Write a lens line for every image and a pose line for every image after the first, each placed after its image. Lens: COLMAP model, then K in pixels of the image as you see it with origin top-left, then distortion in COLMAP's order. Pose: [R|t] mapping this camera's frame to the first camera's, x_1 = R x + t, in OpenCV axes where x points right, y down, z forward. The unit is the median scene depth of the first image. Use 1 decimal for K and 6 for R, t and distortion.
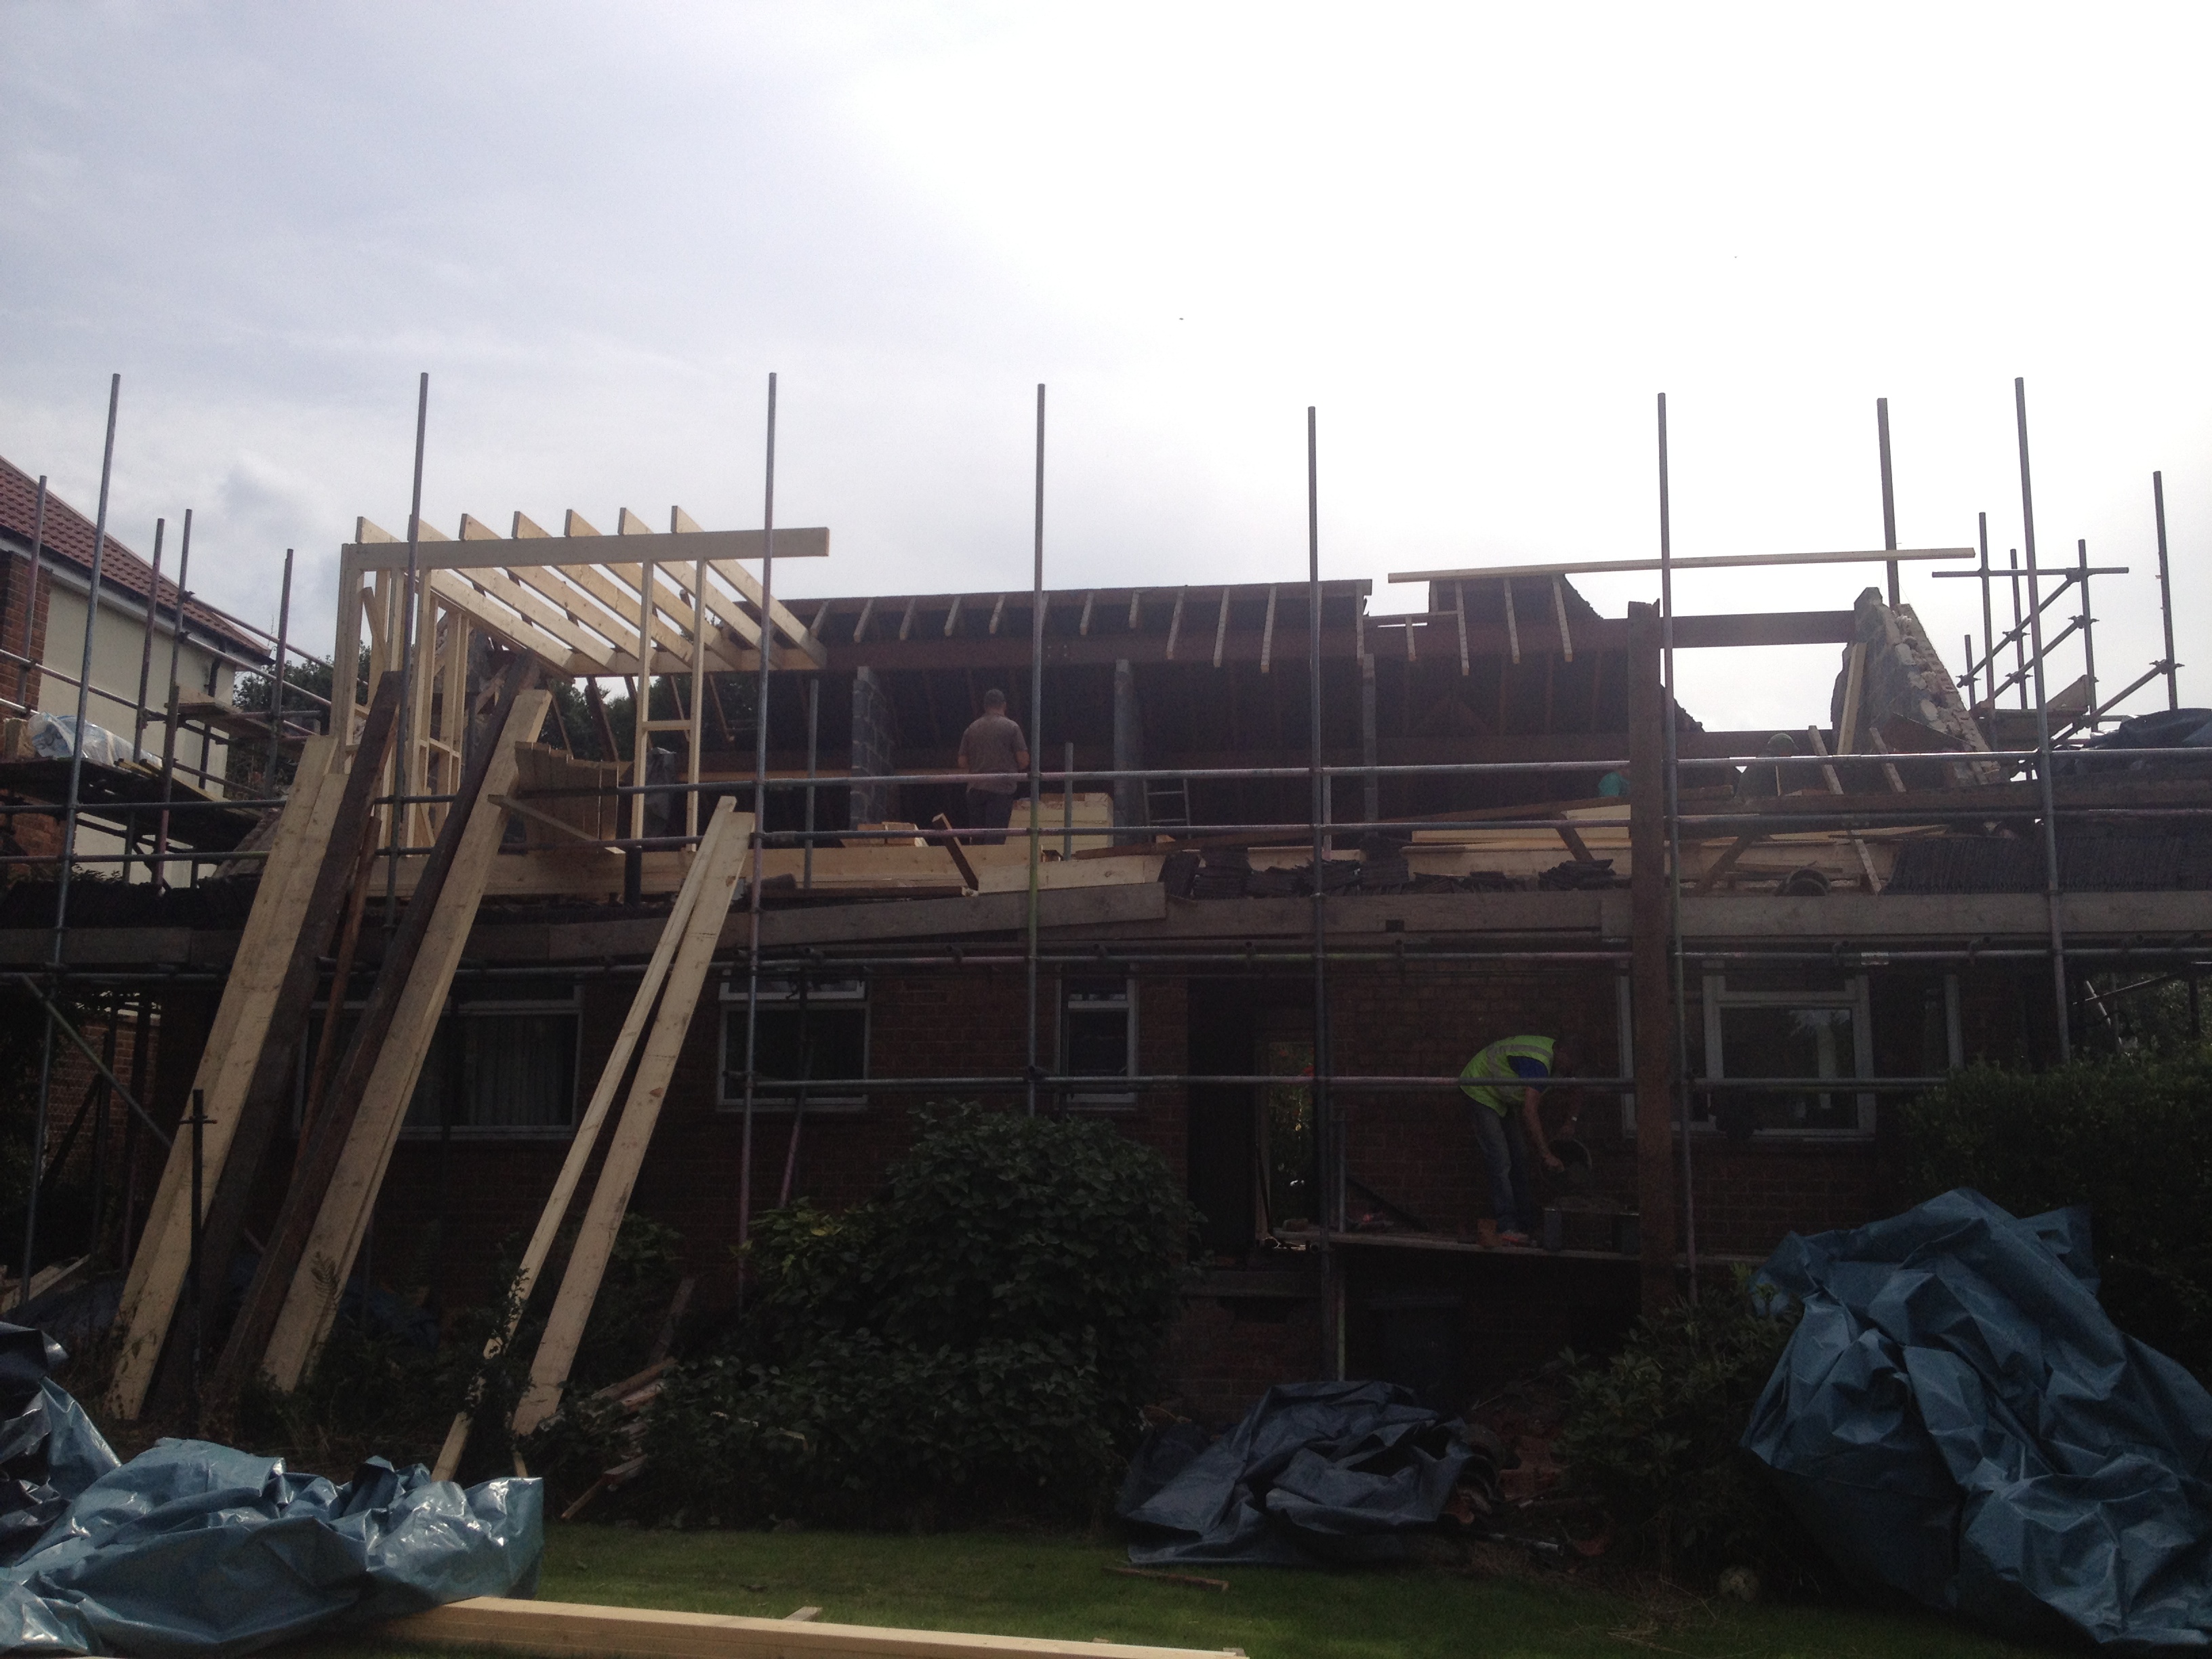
lens RADIAL K [[2243.8, 0, 1106.0], [0, 2243.8, 829.5], [0, 0, 1]] dist [0.021521, -0.027008]
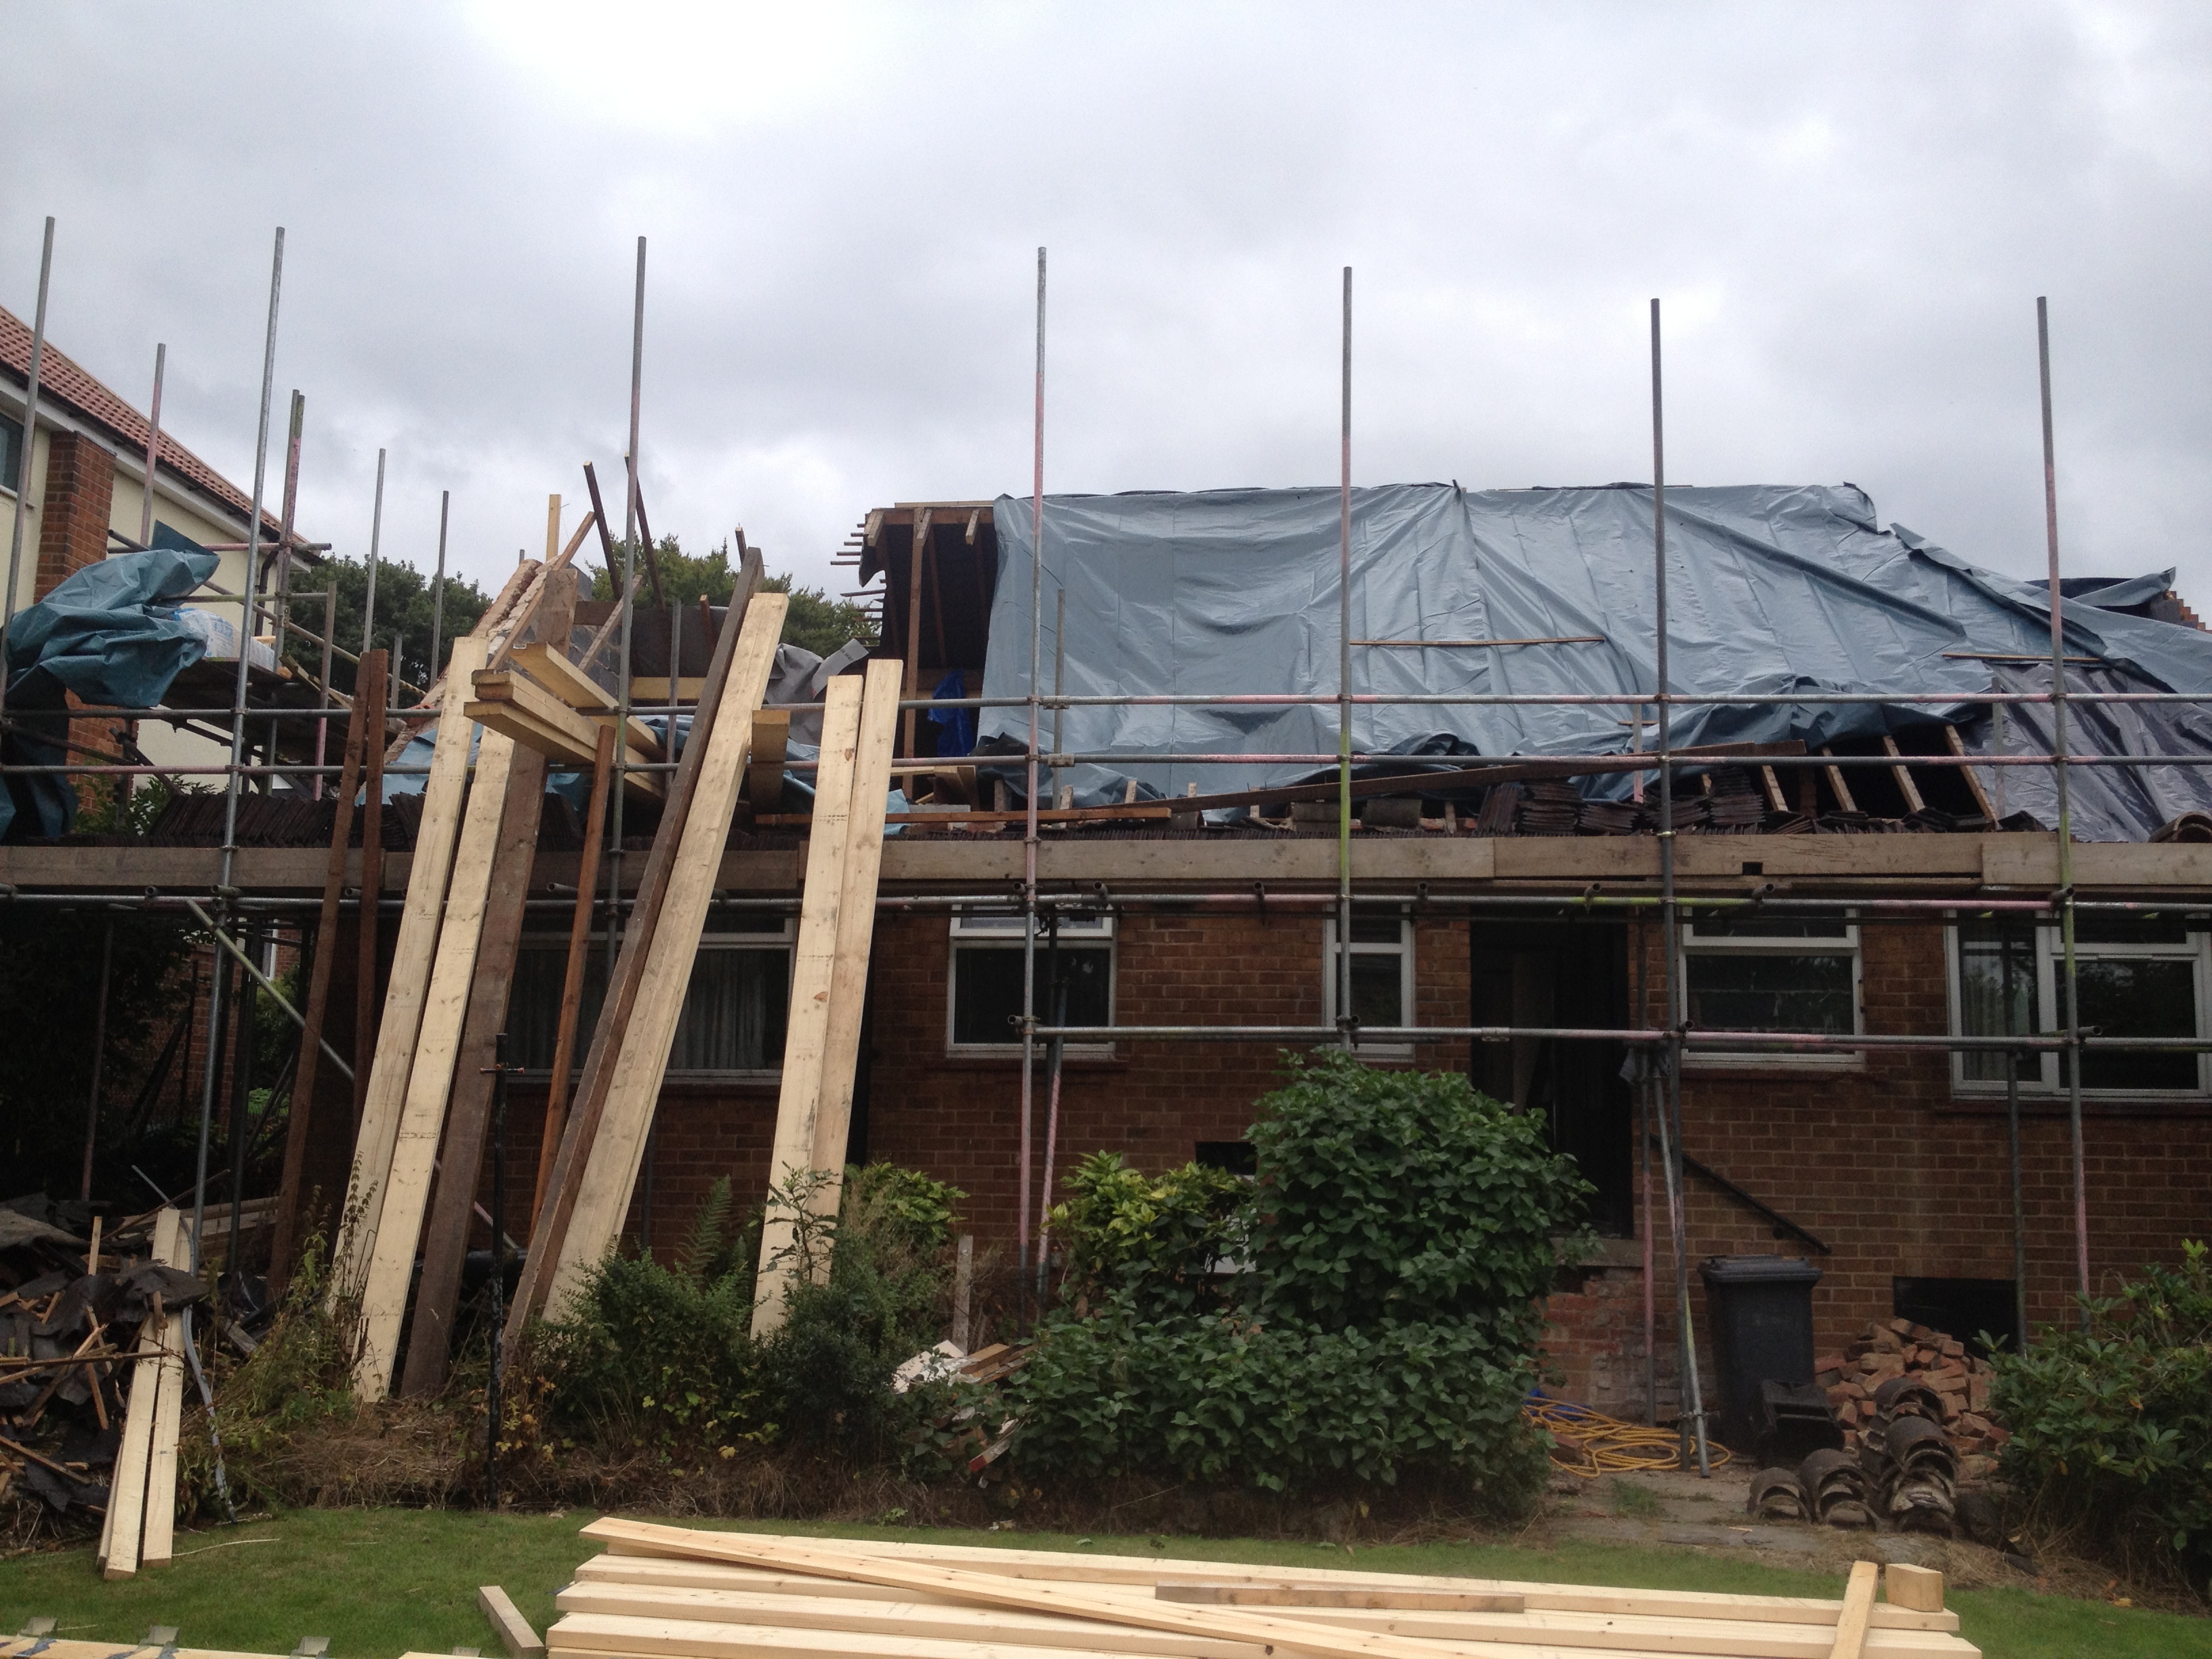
lens RADIAL K [[2229.2, 0, 1033.0], [0, 2229.2, 868.1], [0, 0, 1]] dist [0.139862, -0.459175]
pose [[0.998948, 0.014874, 0.043369, -0.199431], [-0.016991, 0.998661, 0.048863, 0.002959], [-0.042584, -0.049549, 0.997863, 0.097002]]
